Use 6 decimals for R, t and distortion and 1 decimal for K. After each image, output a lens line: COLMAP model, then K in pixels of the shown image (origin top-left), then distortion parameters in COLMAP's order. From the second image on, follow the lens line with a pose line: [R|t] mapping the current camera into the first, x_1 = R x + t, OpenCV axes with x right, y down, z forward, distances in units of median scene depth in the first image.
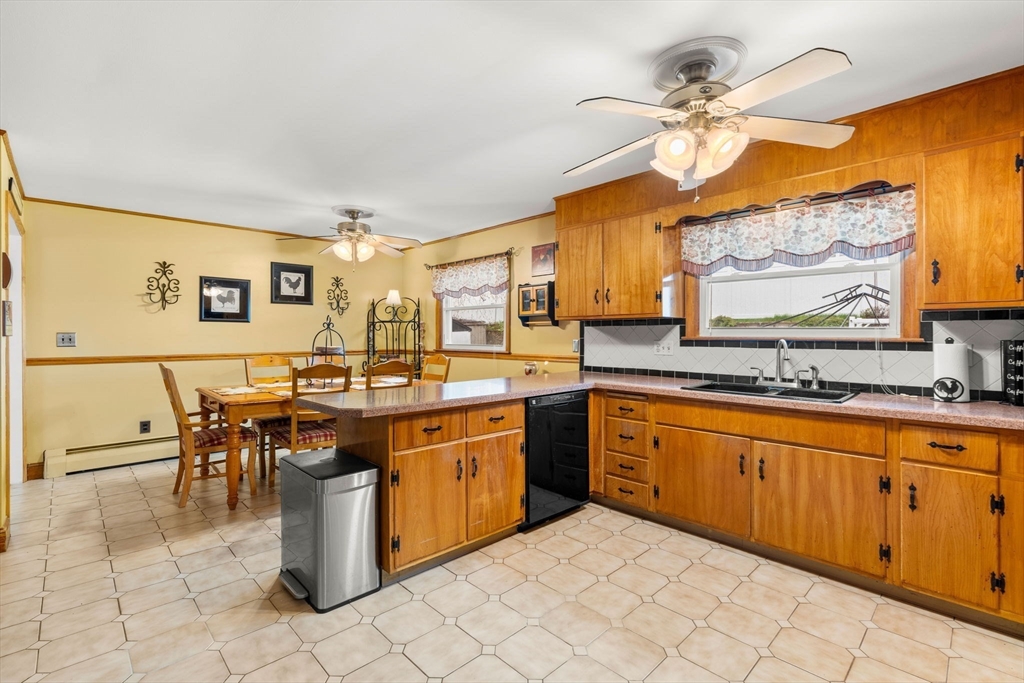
lens RADIAL K [[462.8, 0, 518.2], [0, 462.8, 334.2], [0, 0, 1]] dist [-0.003374, 0.000813]
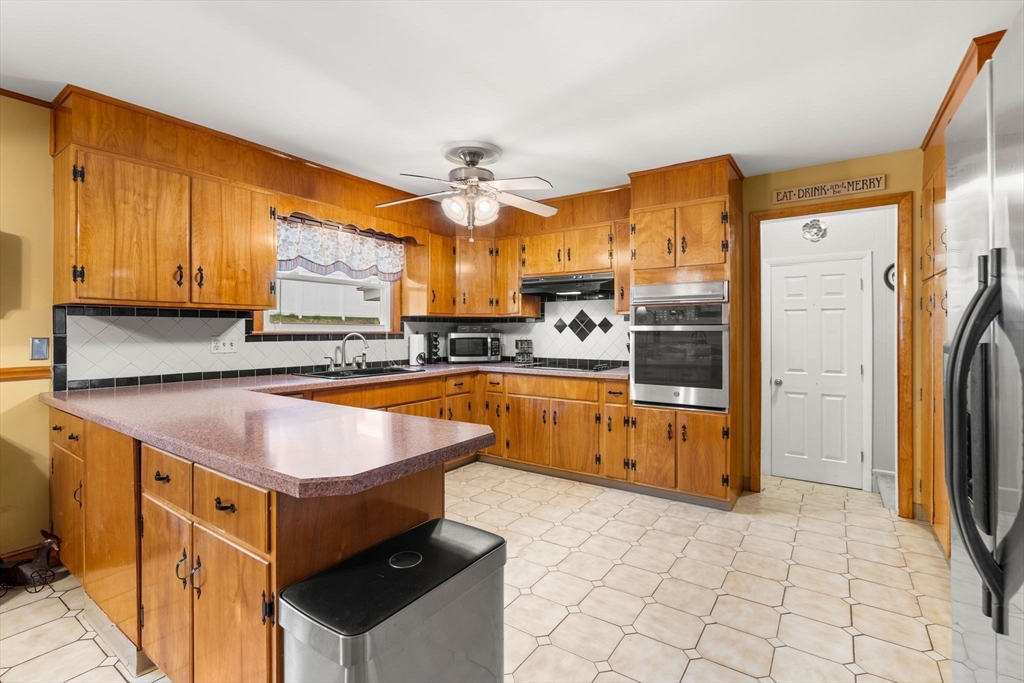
lens RADIAL K [[467.9, 0, 511.5], [0, 467.9, 328.0], [0, 0, 1]] dist [-0.005219, 0.000374]
pose [[-0.185628, 0.004099, 0.982611, -0.645868], [-0.000948, 0.999990, -0.004351, 0.002069], [-0.982620, -0.001739, -0.185623, 0.651571]]
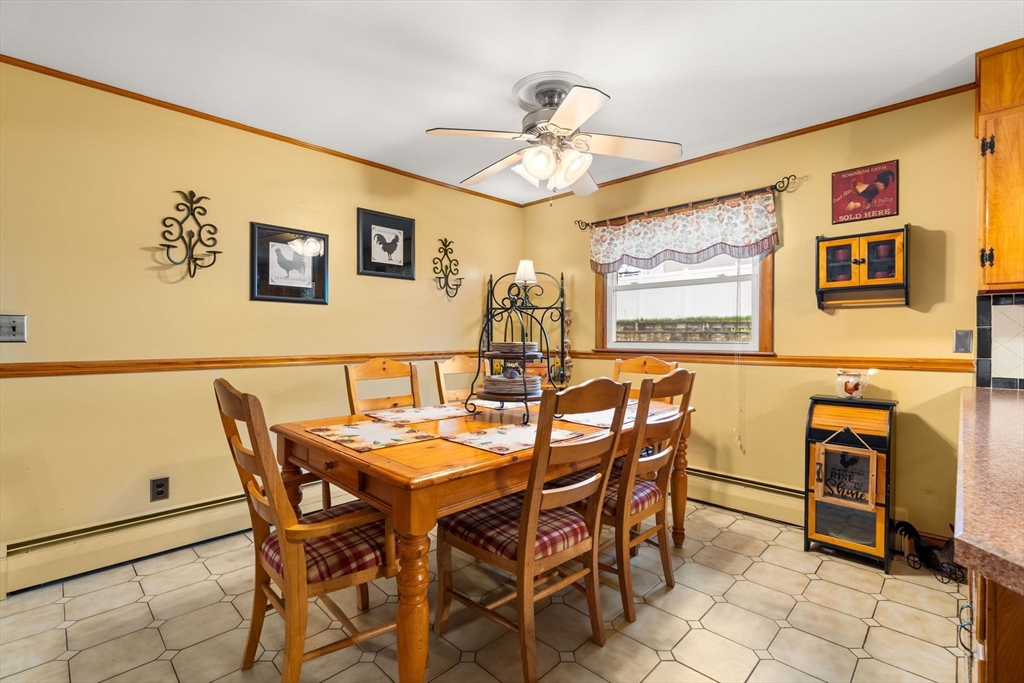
lens RADIAL K [[462.5, 0, 519.3], [0, 462.5, 341.4], [0, 0, 1]] dist [-0.002102, 0.000471]
pose [[0.999674, 0.000637, 0.025537, -0.499874], [-0.000912, 0.999941, 0.010781, 0.023557], [-0.025528, -0.010801, 0.999616, 0.559572]]
